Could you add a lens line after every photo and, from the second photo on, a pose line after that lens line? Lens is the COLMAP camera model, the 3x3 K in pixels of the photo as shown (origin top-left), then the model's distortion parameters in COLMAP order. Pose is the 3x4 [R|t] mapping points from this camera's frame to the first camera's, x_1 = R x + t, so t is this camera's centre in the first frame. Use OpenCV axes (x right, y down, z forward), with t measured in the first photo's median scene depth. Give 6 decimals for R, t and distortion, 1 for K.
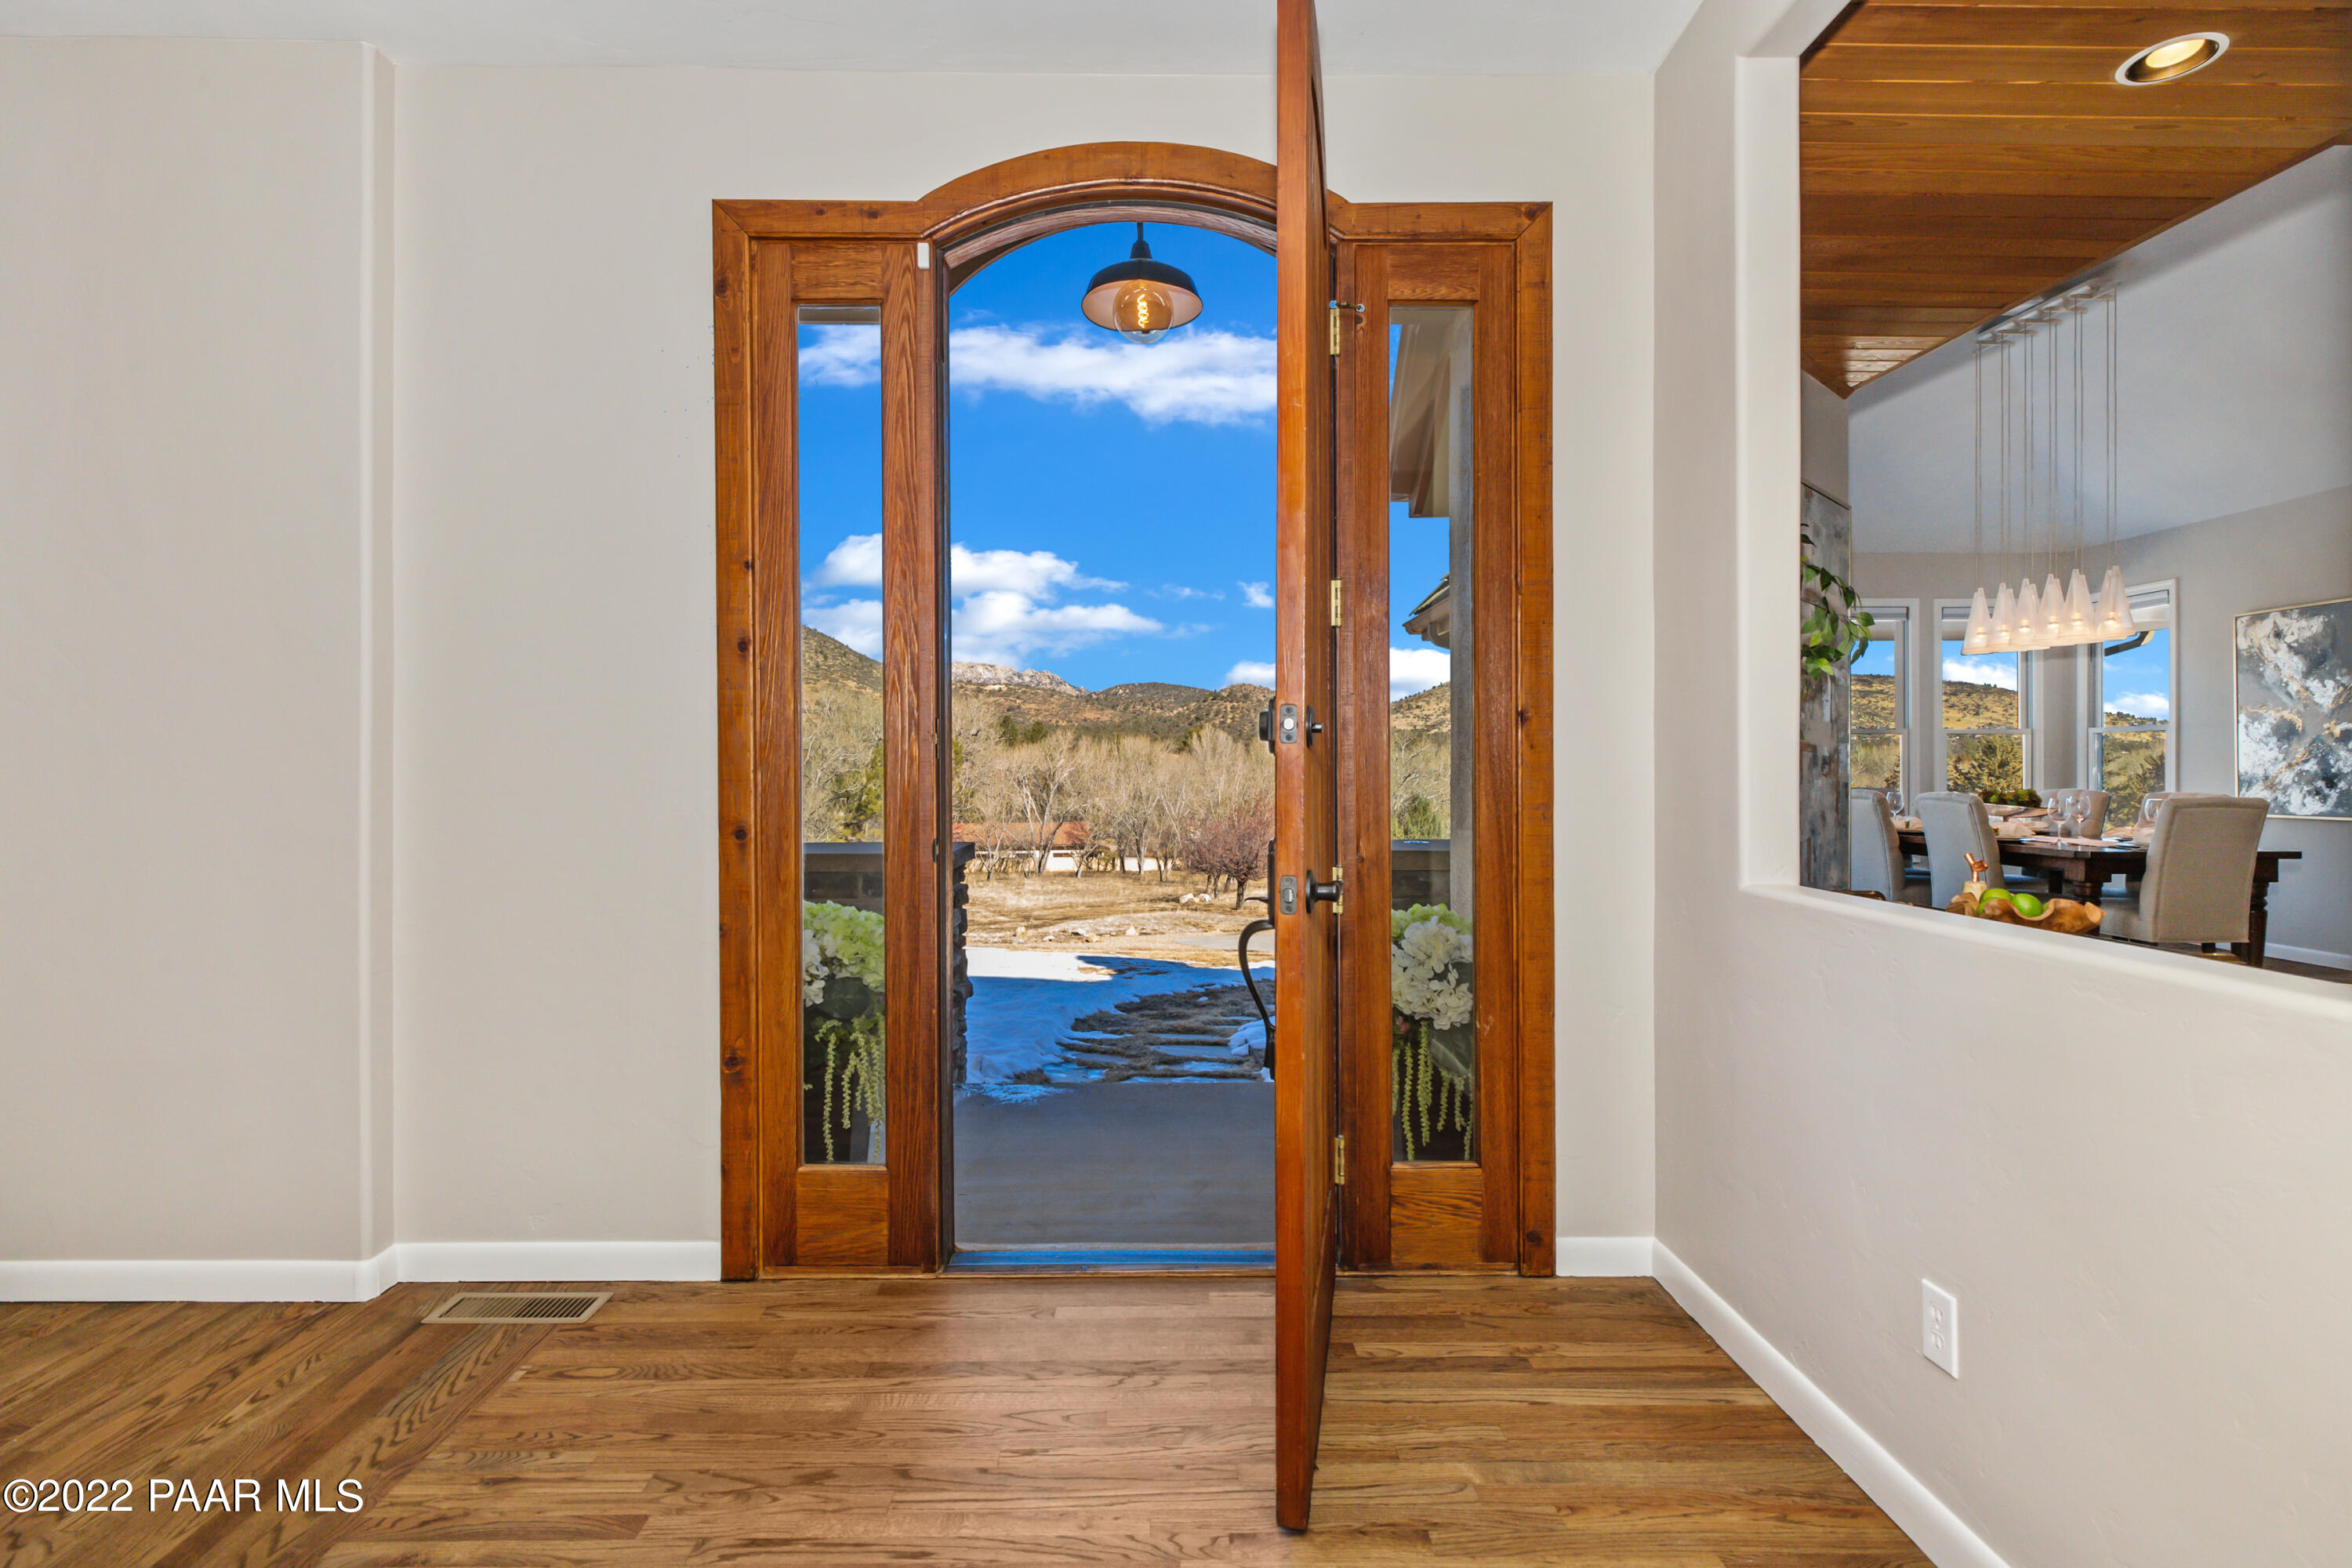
lens RADIAL K [[1168.6, 0, 1166.7], [0, 1168.6, 772.1], [0, 0, 1]] dist [0.001611, 0.000656]
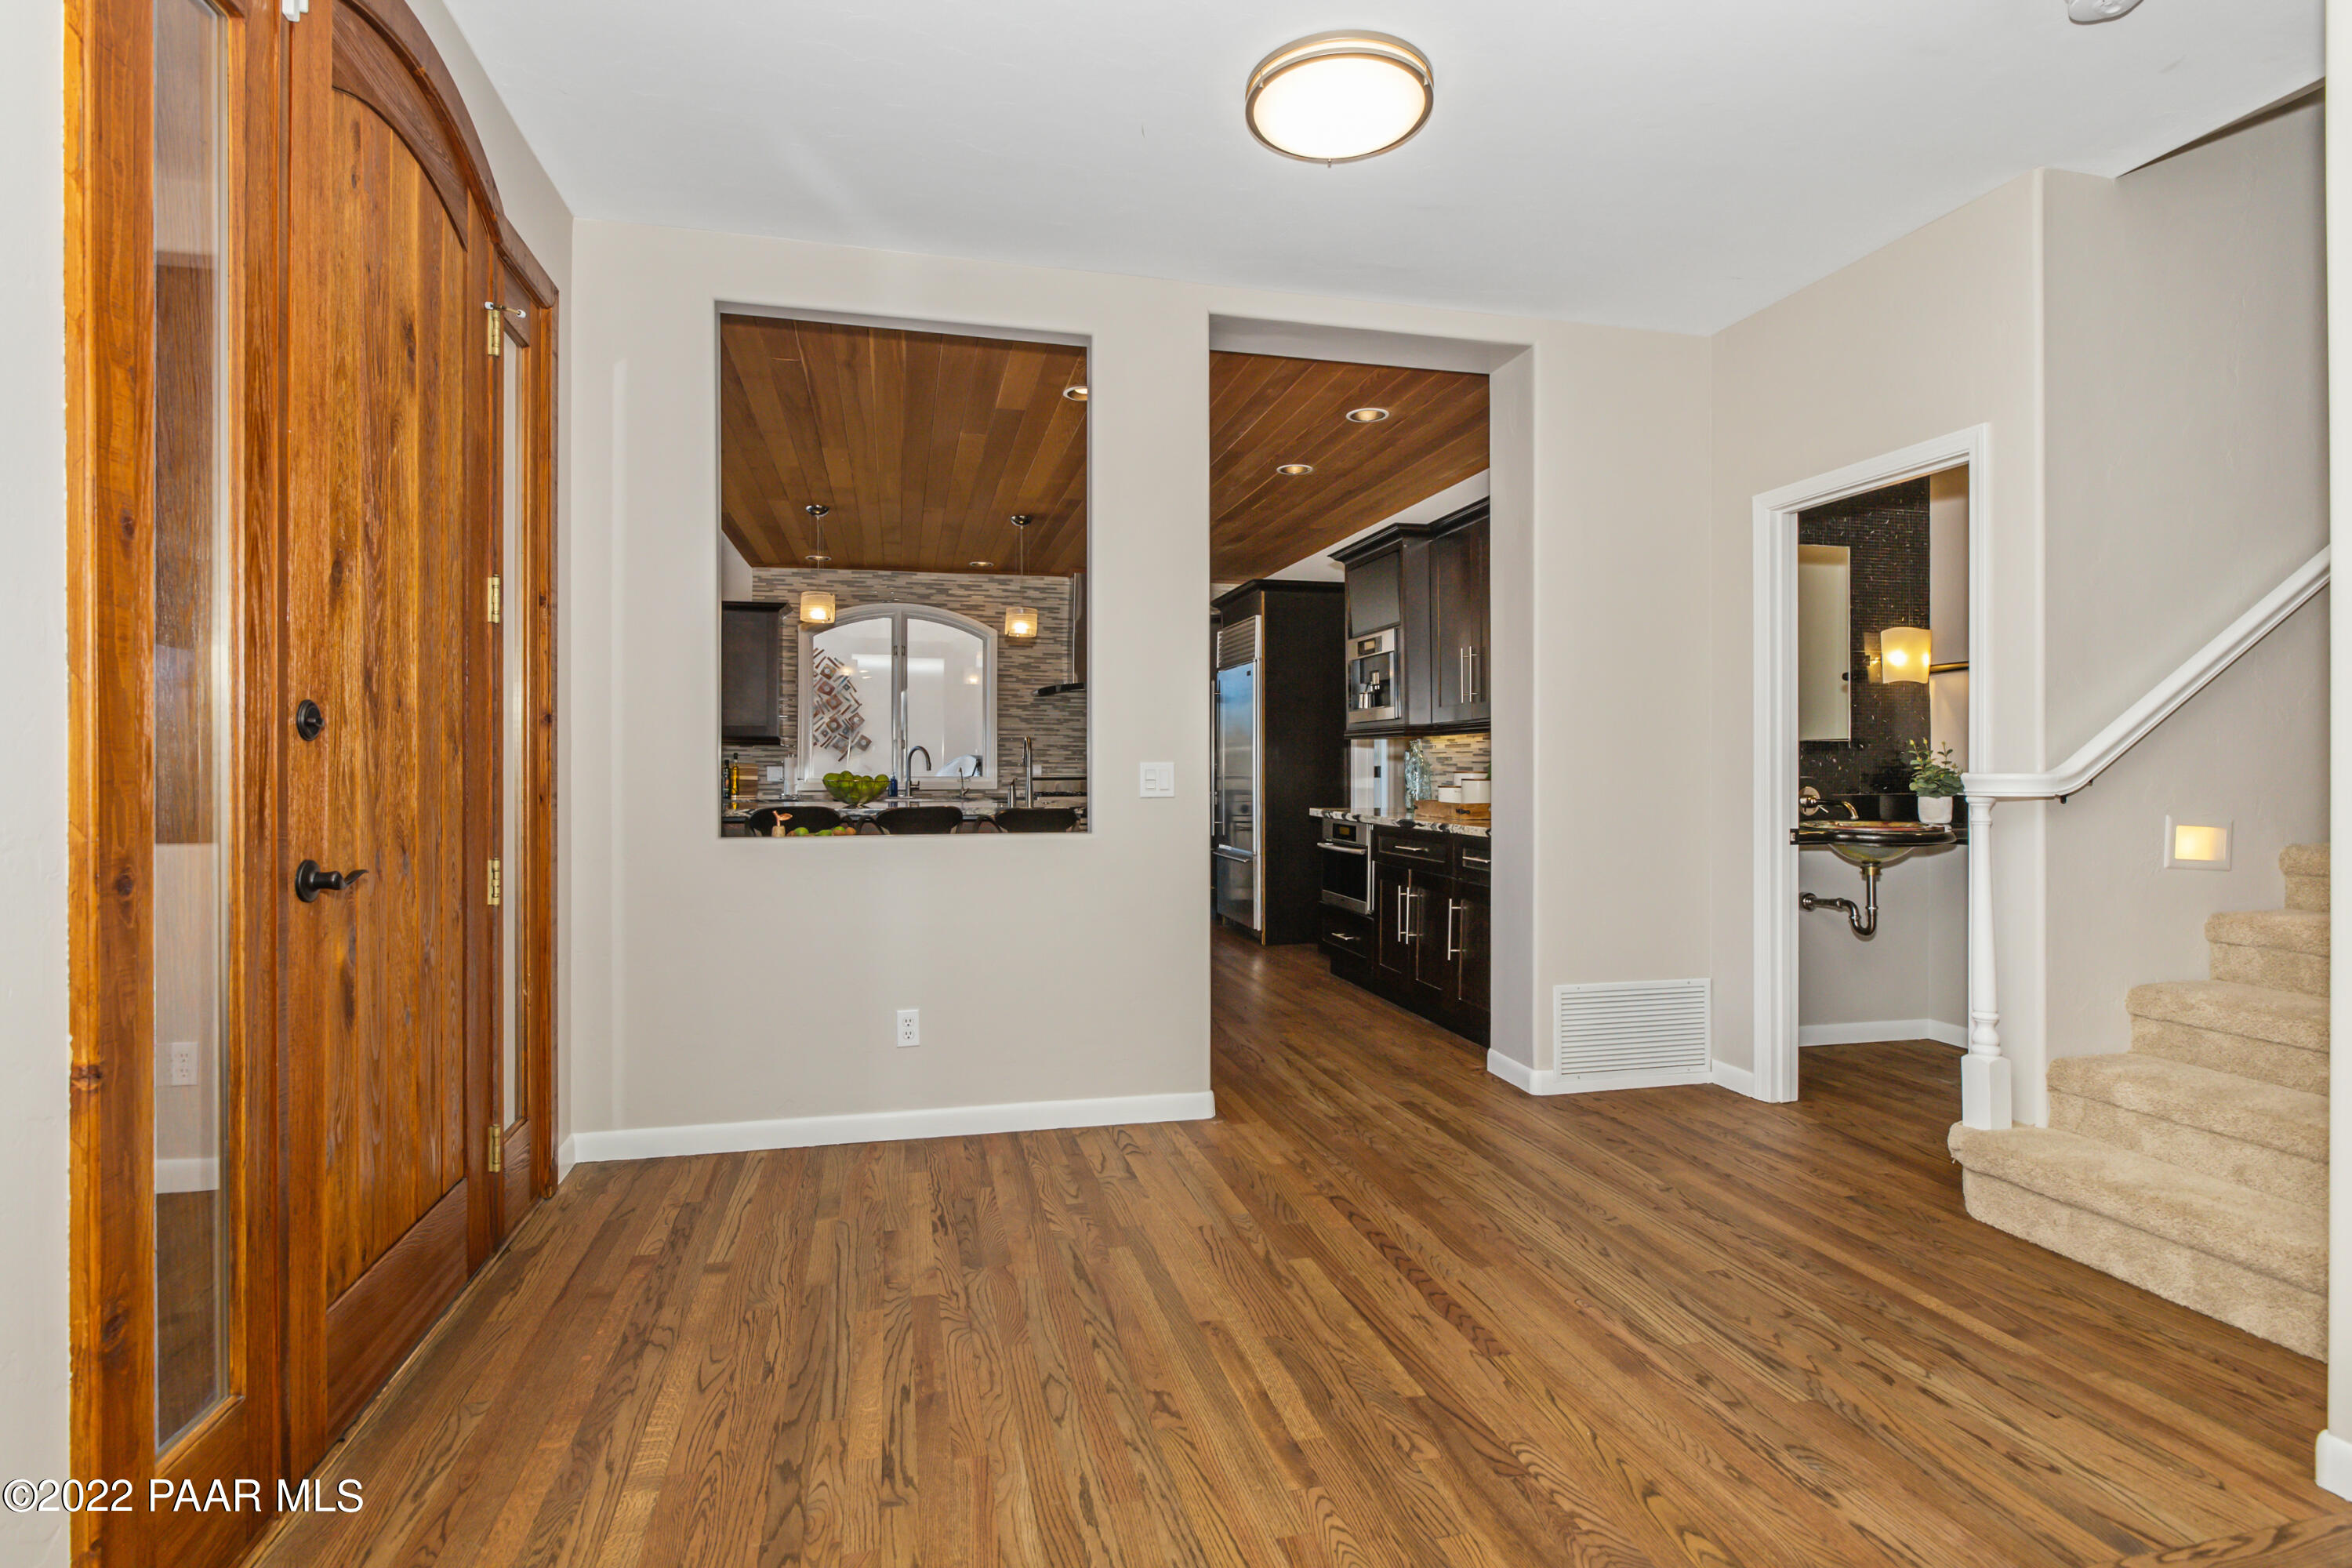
lens RADIAL K [[1168.6, 0, 1166.7], [0, 1168.6, 772.1], [0, 0, 1]] dist [0.001611, 0.000656]
pose [[-0.218807, -0.004004, 0.975760, -1.188471], [0.004354, 0.999978, 0.005080, 0.001154], [-0.975758, 0.005360, -0.218785, 0.794550]]
